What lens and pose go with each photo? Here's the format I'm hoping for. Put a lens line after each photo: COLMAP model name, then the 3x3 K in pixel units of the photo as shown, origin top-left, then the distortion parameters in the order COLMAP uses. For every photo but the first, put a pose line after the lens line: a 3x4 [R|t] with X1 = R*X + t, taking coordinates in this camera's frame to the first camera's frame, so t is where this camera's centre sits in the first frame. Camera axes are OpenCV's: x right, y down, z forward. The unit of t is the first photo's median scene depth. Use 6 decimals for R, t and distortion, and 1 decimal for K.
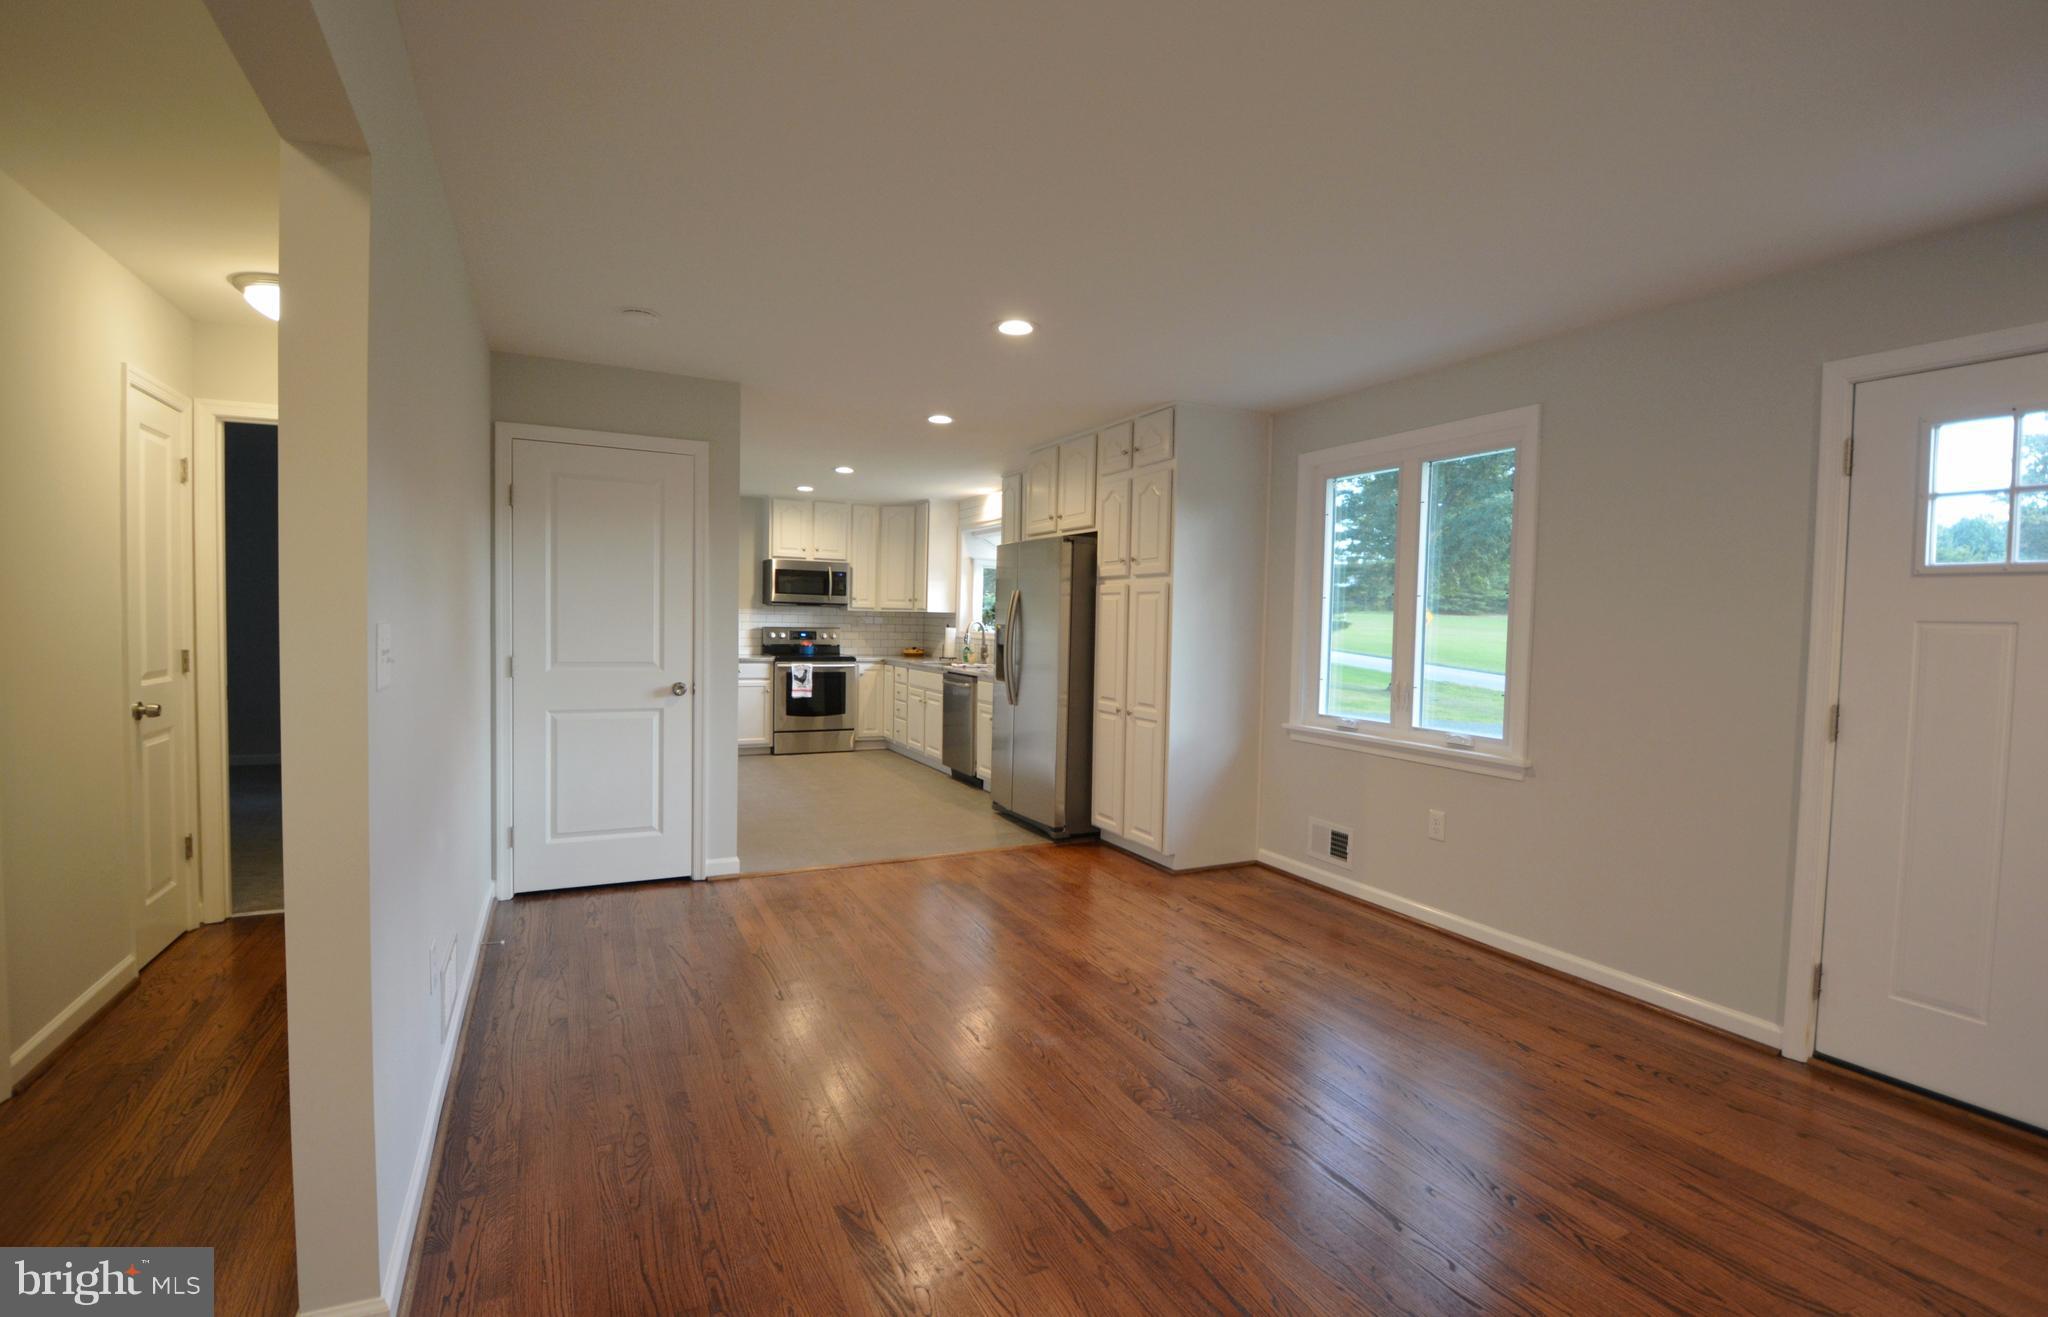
lens RADIAL K [[933.7, 0, 1024.0], [0, 933.7, 658.5], [0, 0, 1]] dist [0.000706, 0.000008]
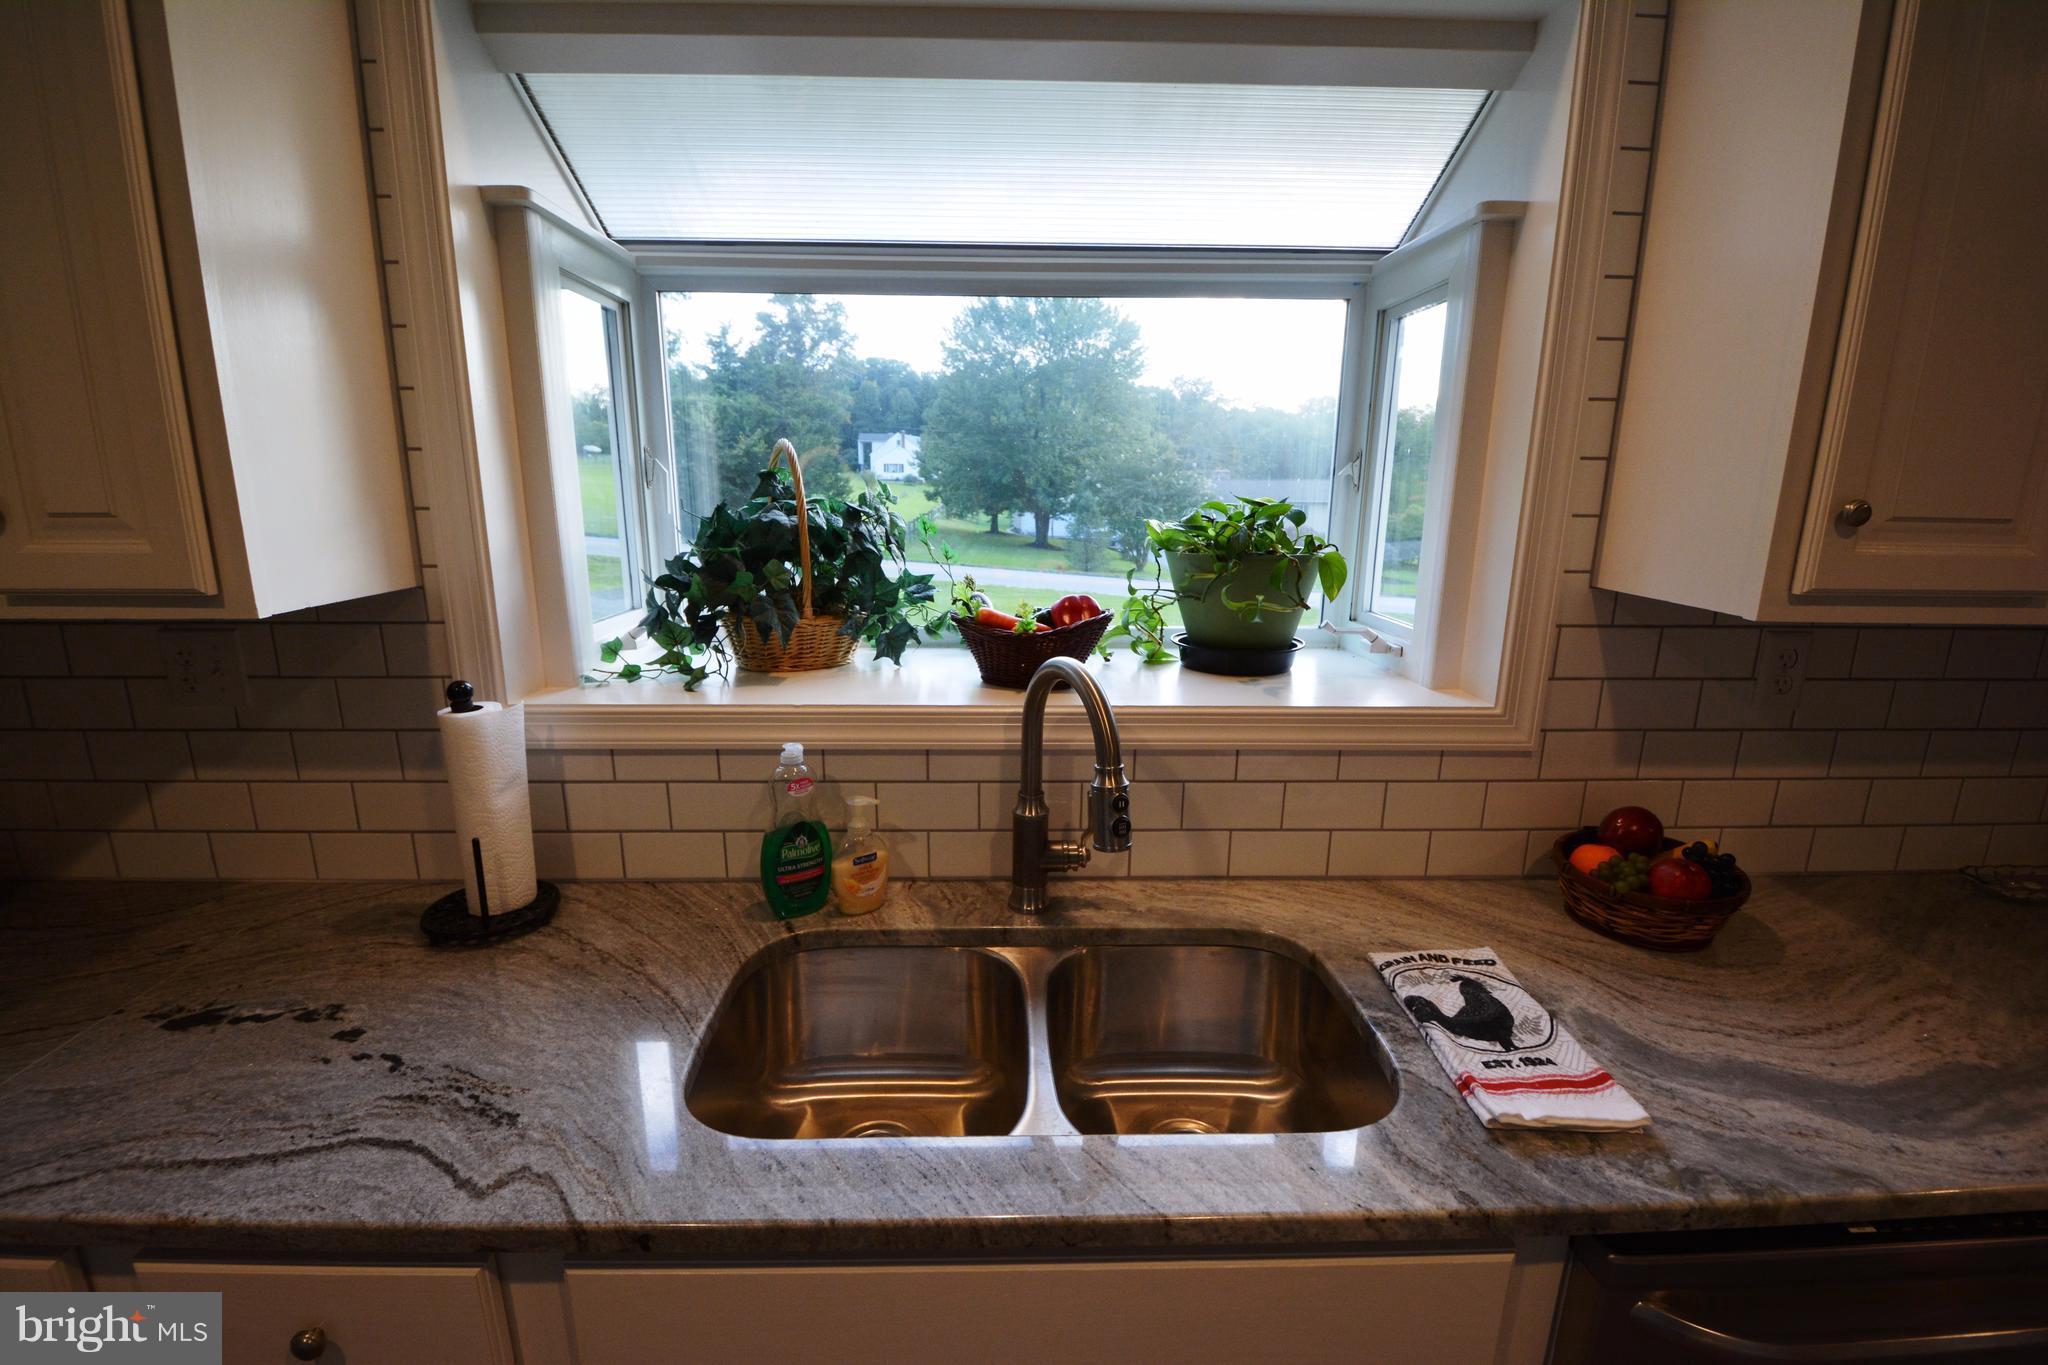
lens RADIAL K [[903.7, 0, 1024.0], [0, 903.7, 682.5], [0, 0, 1]] dist [-0.001241, -0.013992]
pose [[0.423613, -0.220316, 0.878643, -0.166898], [0.040824, 0.973630, 0.224452, -0.064919], [-0.904923, -0.059211, 0.421436, 0.894639]]
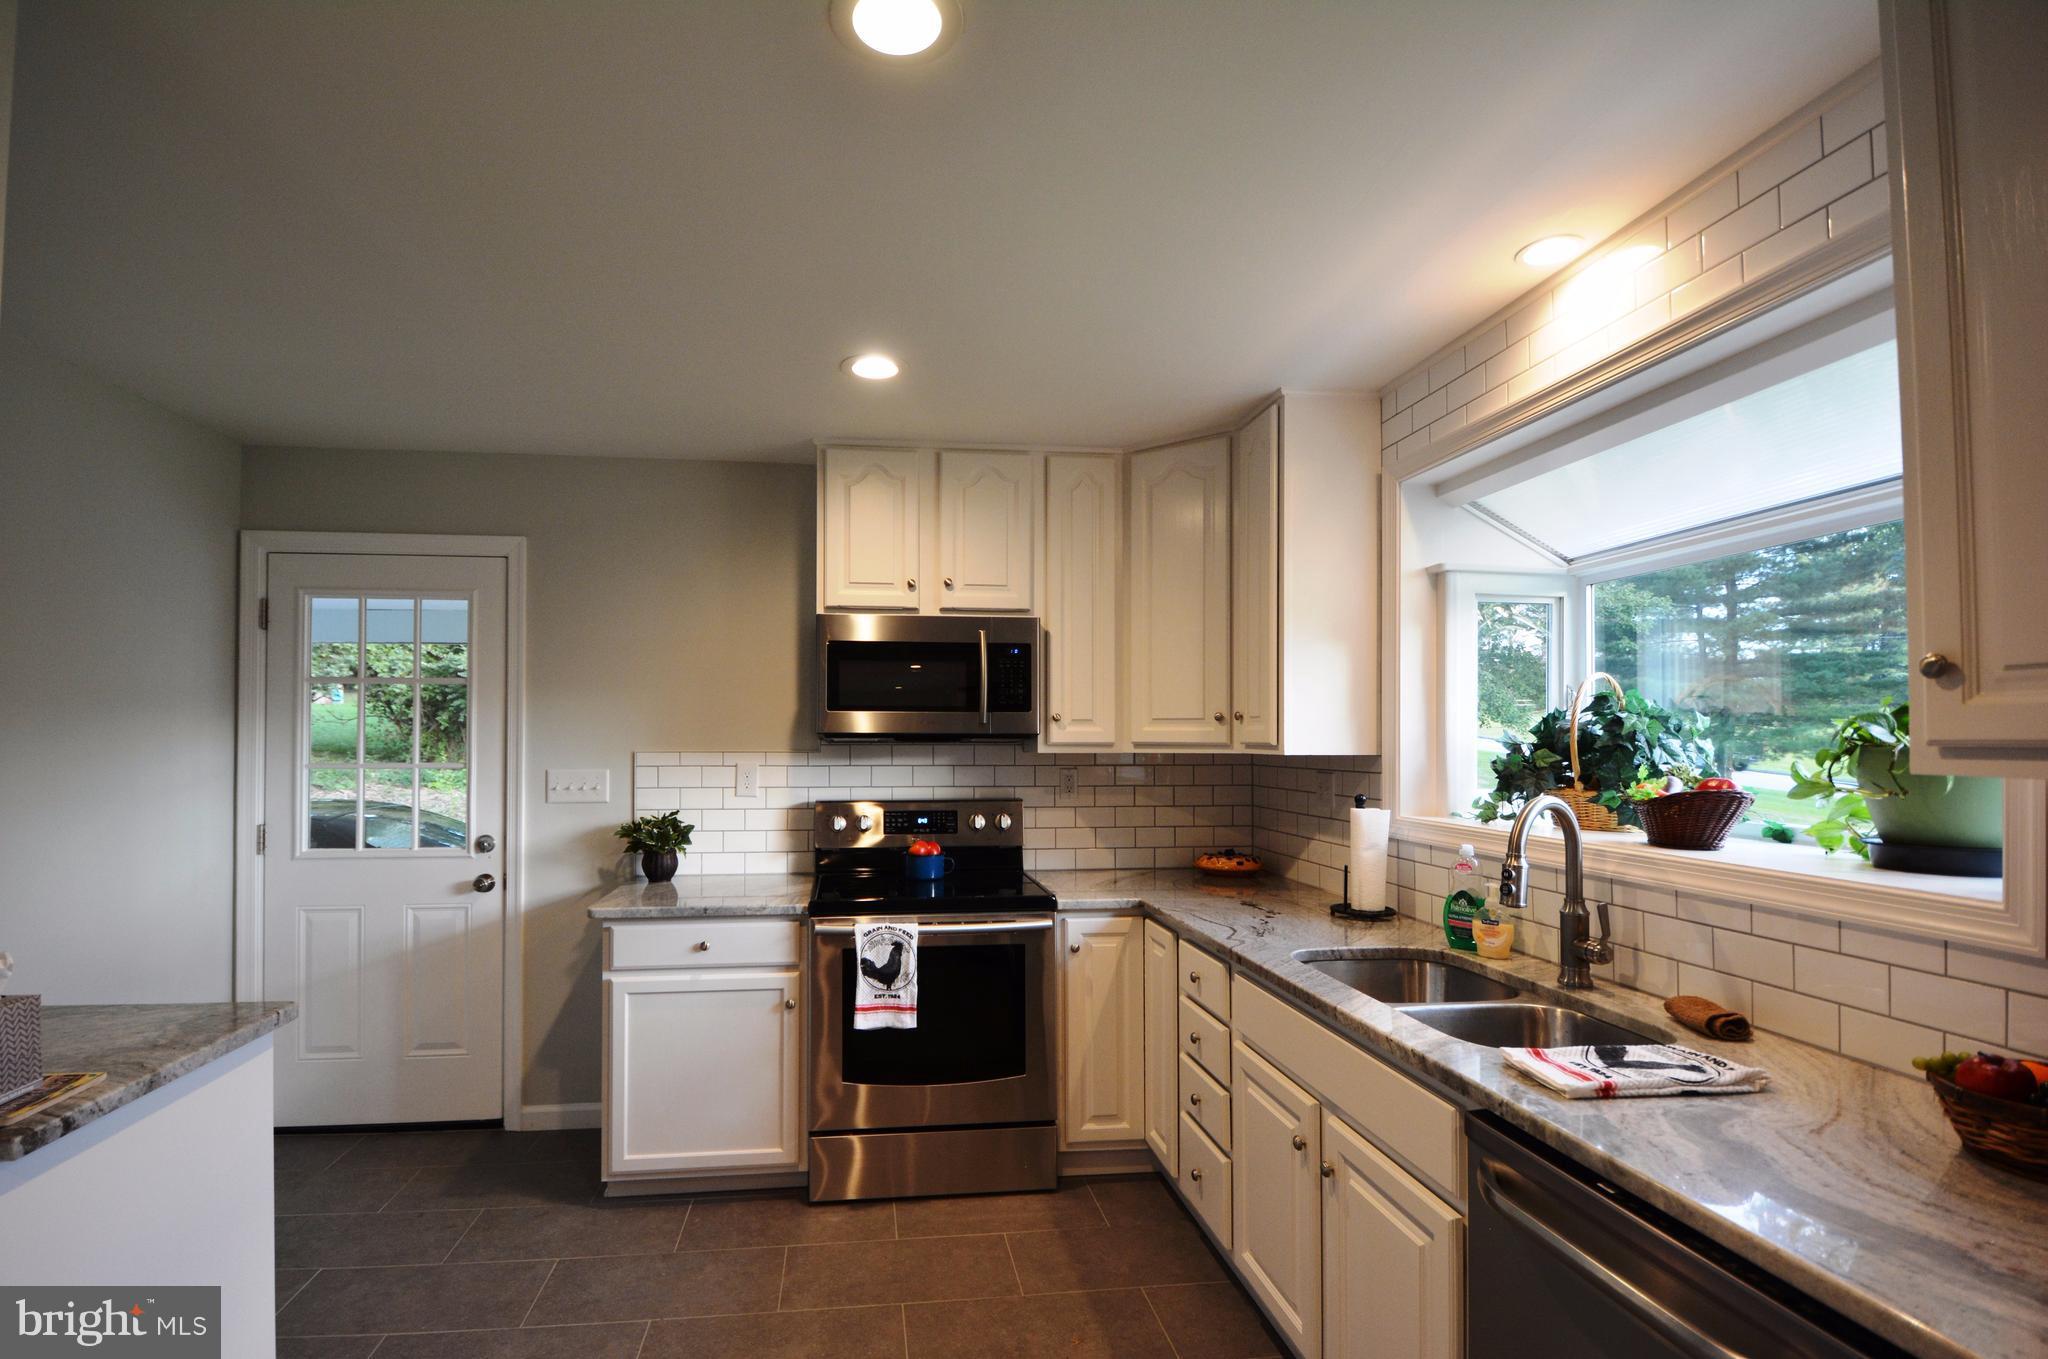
lens RADIAL K [[954.4, 0, 951.2], [0, 954.4, 723.2], [0, 0, 1]] dist [-0.002686, -0.001197]
pose [[0.937711, -0.026886, -0.346373, -0.100078], [0.005022, 0.997946, -0.063868, -0.042170], [0.347379, 0.058150, 0.935920, 0.691172]]
